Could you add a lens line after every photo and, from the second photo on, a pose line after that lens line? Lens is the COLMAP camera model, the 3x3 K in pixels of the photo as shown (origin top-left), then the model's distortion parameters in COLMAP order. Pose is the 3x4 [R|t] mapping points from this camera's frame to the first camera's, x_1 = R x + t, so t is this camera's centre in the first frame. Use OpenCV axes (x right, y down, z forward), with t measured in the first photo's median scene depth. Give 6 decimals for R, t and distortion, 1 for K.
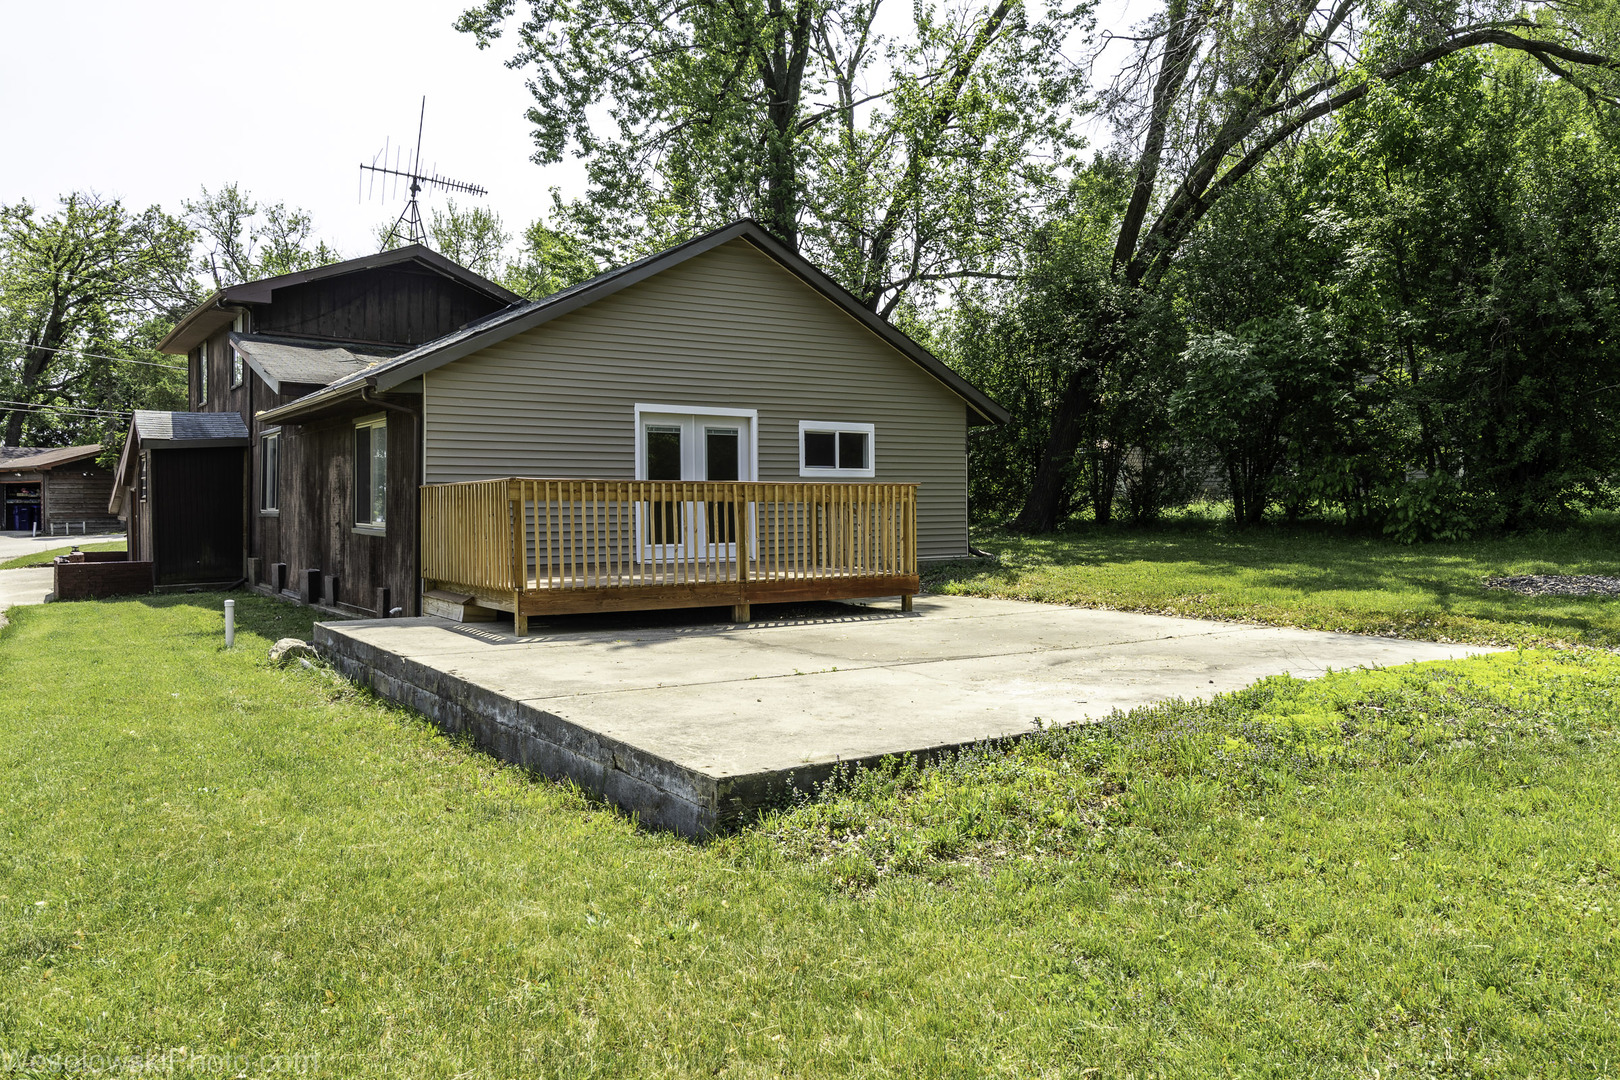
lens RADIAL K [[1203.6, 0, 810.0], [0, 1203.6, 540.0], [0, 0, 1]] dist [-0.003891, 0.000740]
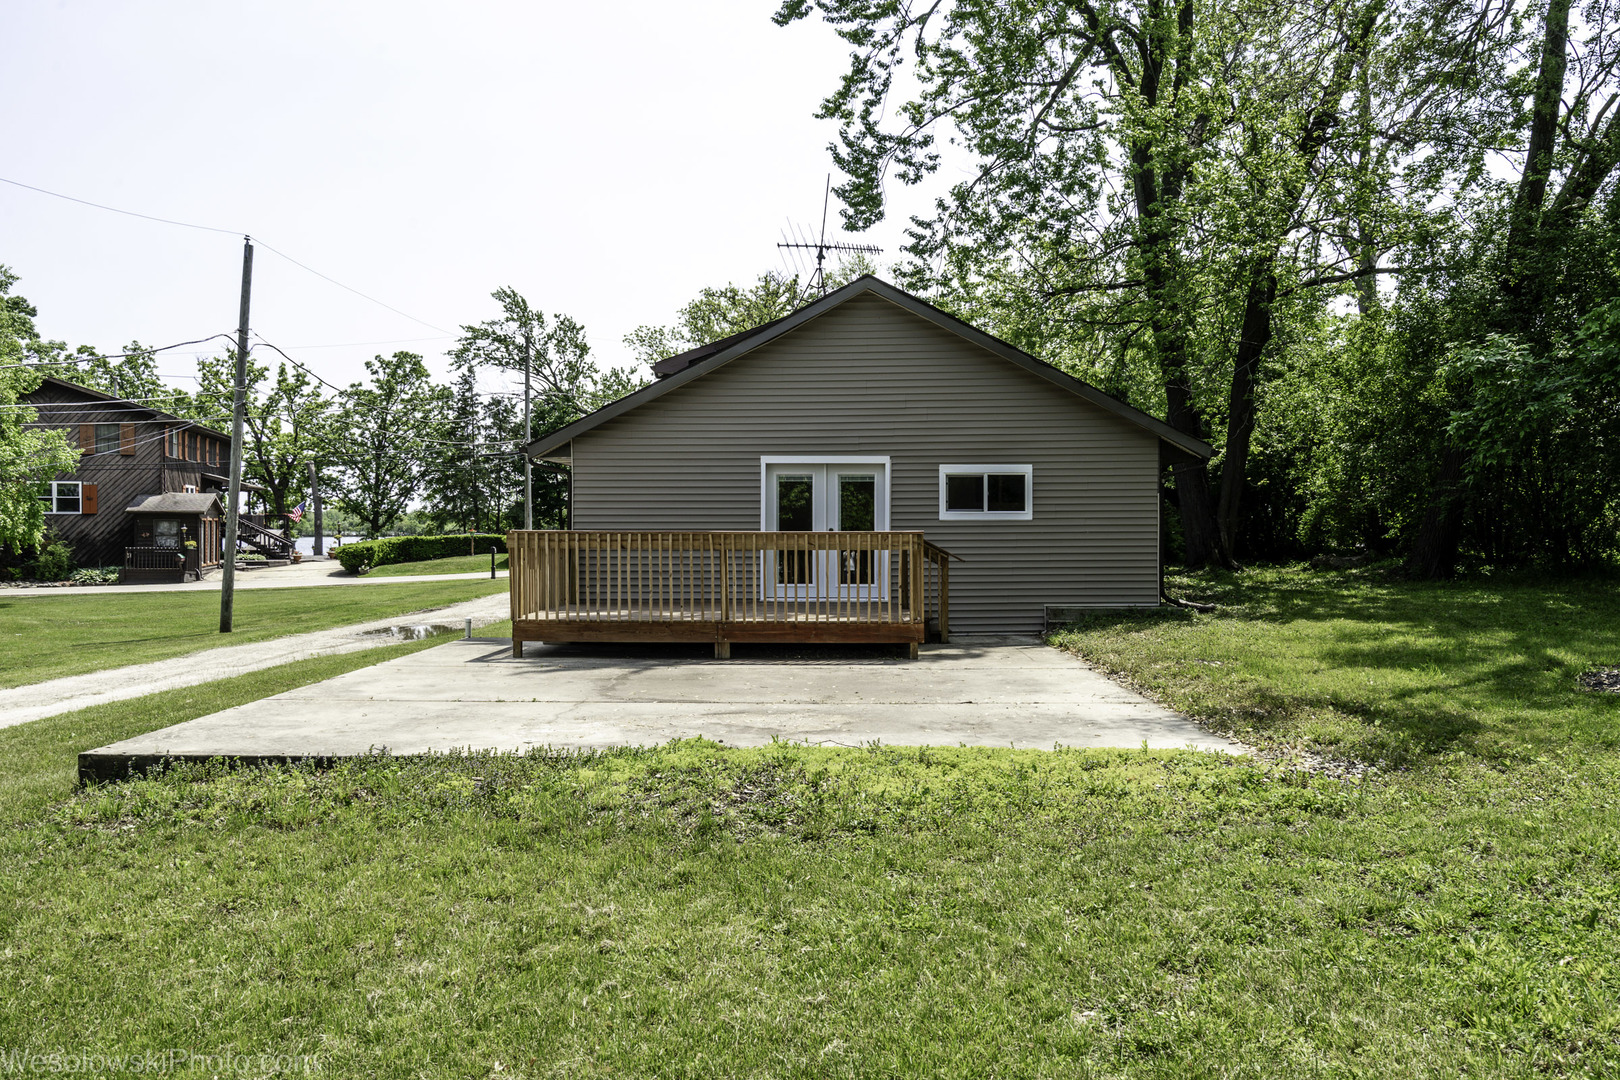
lens RADIAL K [[1242.6, 0, 810.0], [0, 1242.6, 540.0], [0, 0, 1]] dist [0.006030, 0.001501]
pose [[0.809121, 0.007697, -0.587592, 0.536881], [-0.019059, 0.999732, -0.013149, -0.021276], [0.587333, 0.021838, 0.809051, 0.098547]]
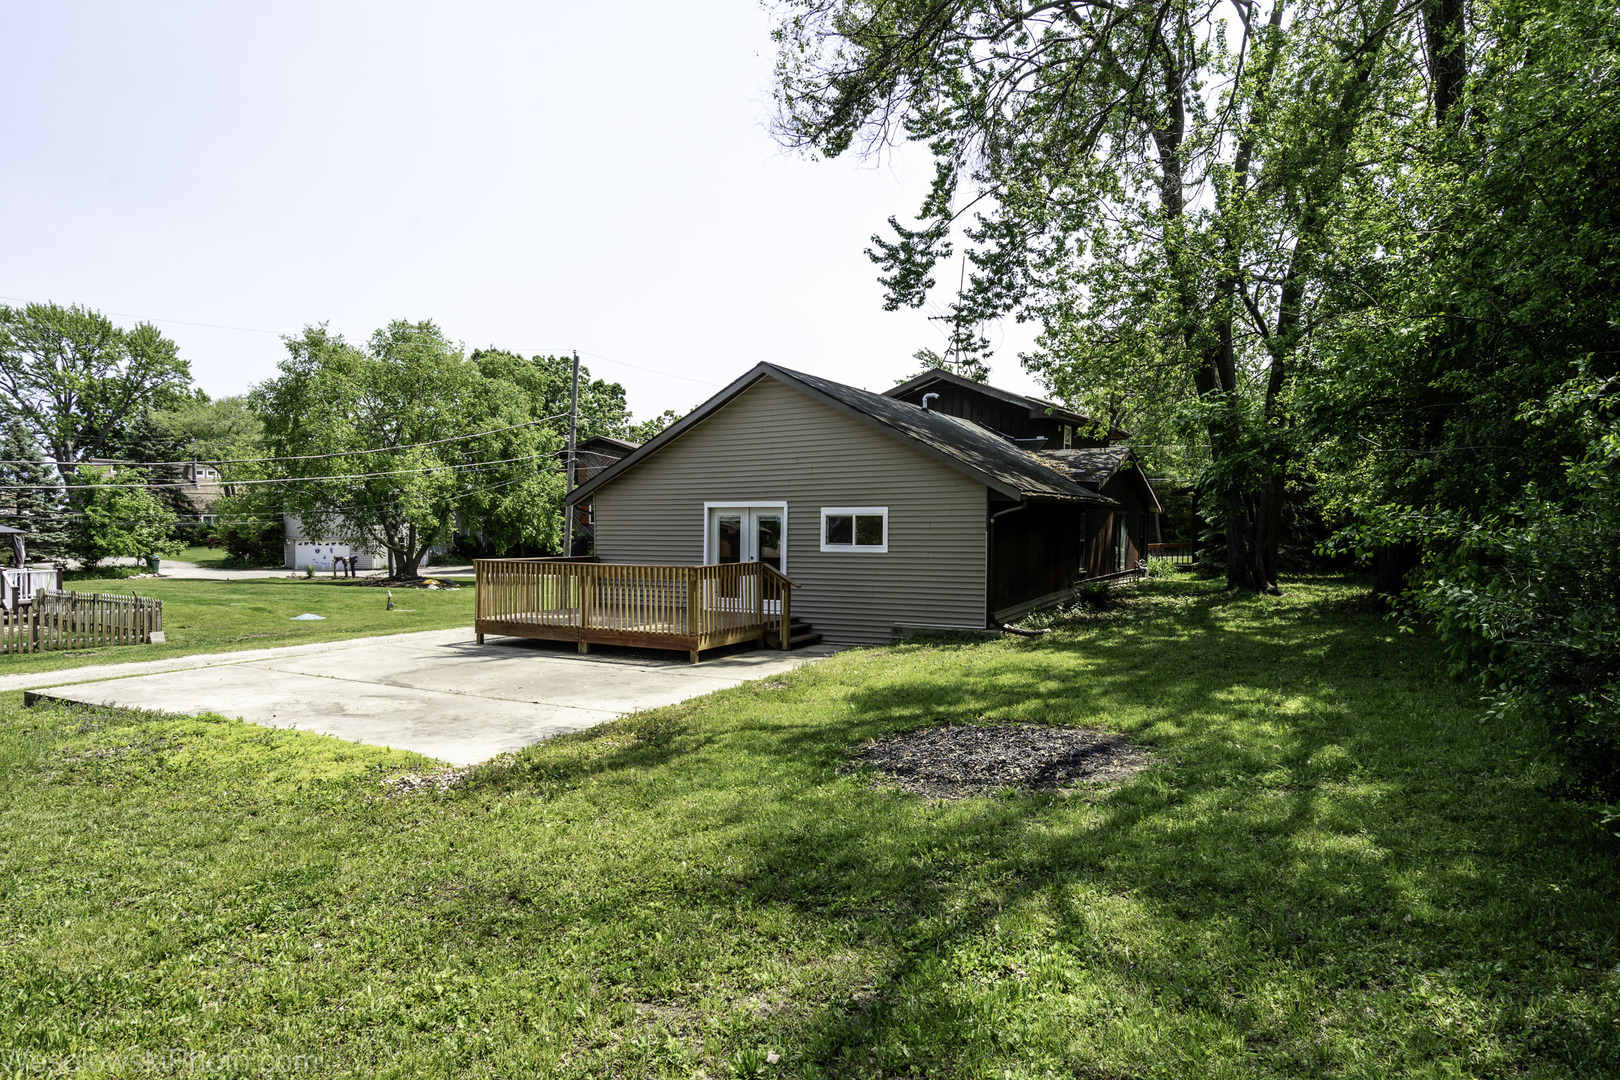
lens RADIAL K [[982.3, 0, 810.0], [0, 982.3, 540.0], [0, 0, 1]] dist [0.002723, 0.000235]
pose [[0.437927, 0.016246, -0.898864, 0.952114], [-0.027857, 0.999602, 0.004495, -0.072404], [0.898579, 0.023071, 0.438205, 0.560009]]
